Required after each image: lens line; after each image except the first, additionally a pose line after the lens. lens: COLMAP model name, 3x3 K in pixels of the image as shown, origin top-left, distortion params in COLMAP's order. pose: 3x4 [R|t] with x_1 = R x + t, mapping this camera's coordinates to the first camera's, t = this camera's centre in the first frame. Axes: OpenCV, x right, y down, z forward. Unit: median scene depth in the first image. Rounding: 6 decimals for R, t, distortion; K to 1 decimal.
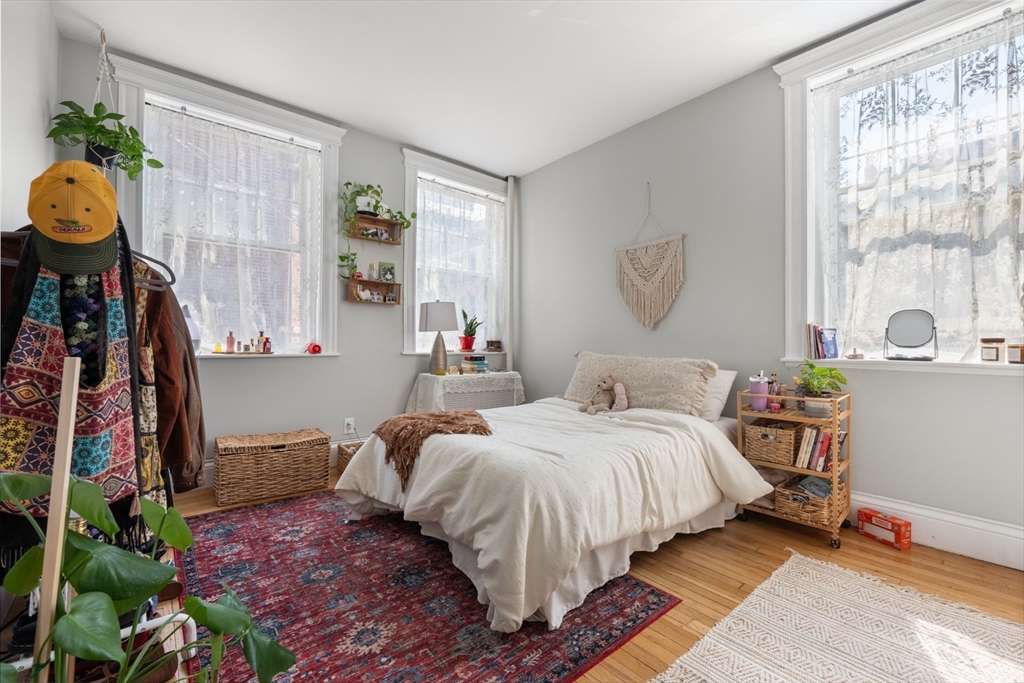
lens RADIAL K [[434.8, 0, 512.0], [0, 434.8, 341.5], [0, 0, 1]] dist [-0.000044, -0.000331]
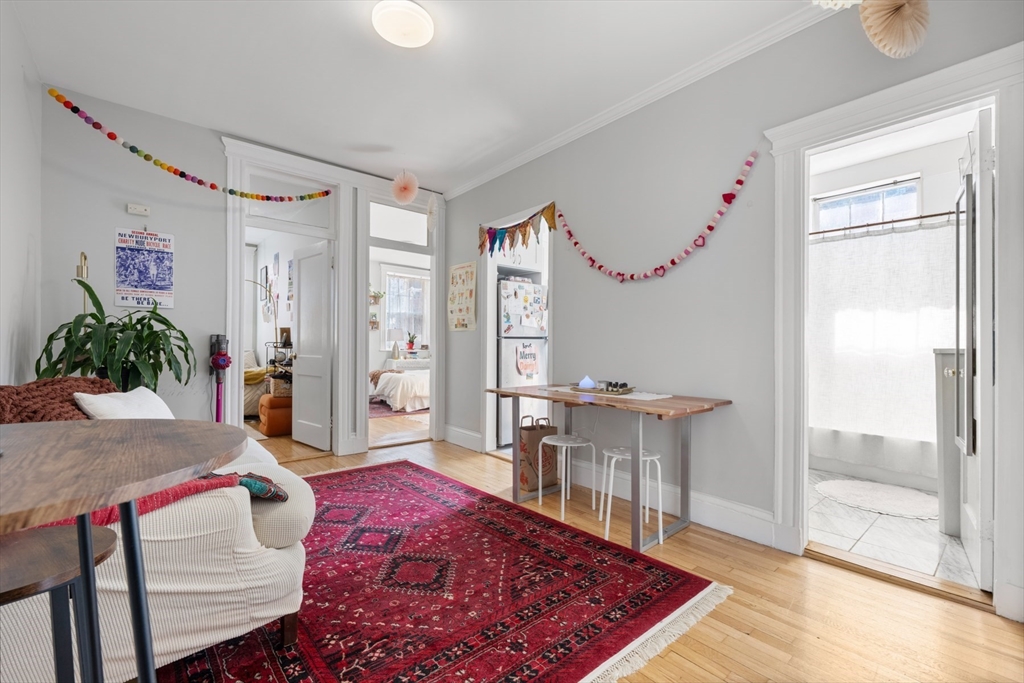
lens RADIAL K [[434.8, 0, 512.0], [0, 434.8, 341.5], [0, 0, 1]] dist [-0.000044, -0.000331]
pose [[0.999993, 0.001718, 0.003350, 0.482963], [-0.001706, 0.999992, -0.003585, -0.014305], [-0.003356, 0.003579, 0.999988, -1.441780]]
